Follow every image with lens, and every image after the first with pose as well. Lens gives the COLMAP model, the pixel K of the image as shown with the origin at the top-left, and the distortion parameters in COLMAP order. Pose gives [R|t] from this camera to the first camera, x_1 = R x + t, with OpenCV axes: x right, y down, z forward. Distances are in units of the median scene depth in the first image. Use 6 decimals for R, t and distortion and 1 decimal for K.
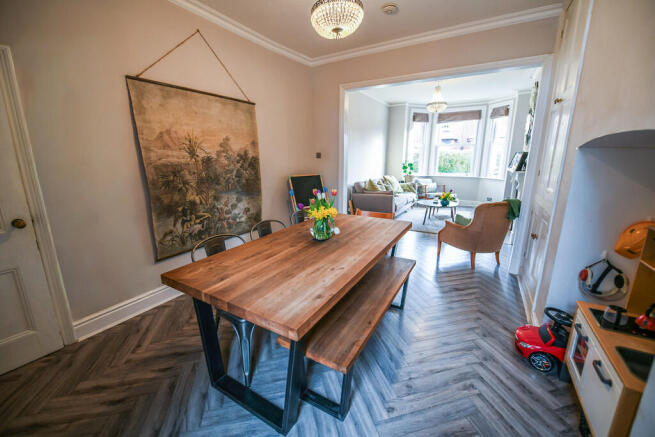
lens RADIAL K [[269.4, 0, 348.5], [0, 269.4, 221.2], [0, 0, 1]] dist [-0.002130, 0.000788]
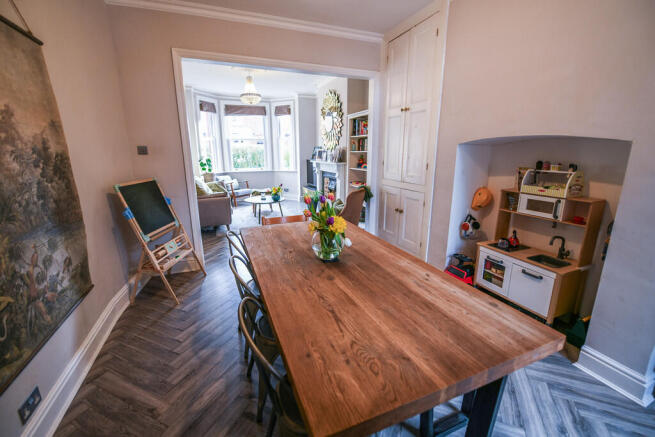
lens RADIAL K [[269.4, 0, 327.7], [0, 269.4, 218.1], [0, 0, 1]] dist [-0.002130, 0.000788]
pose [[0.629638, -0.192096, 0.752765, -0.350766], [0.186120, 0.978029, 0.093904, -0.063399], [-0.754265, 0.080979, 0.651557, 0.259226]]
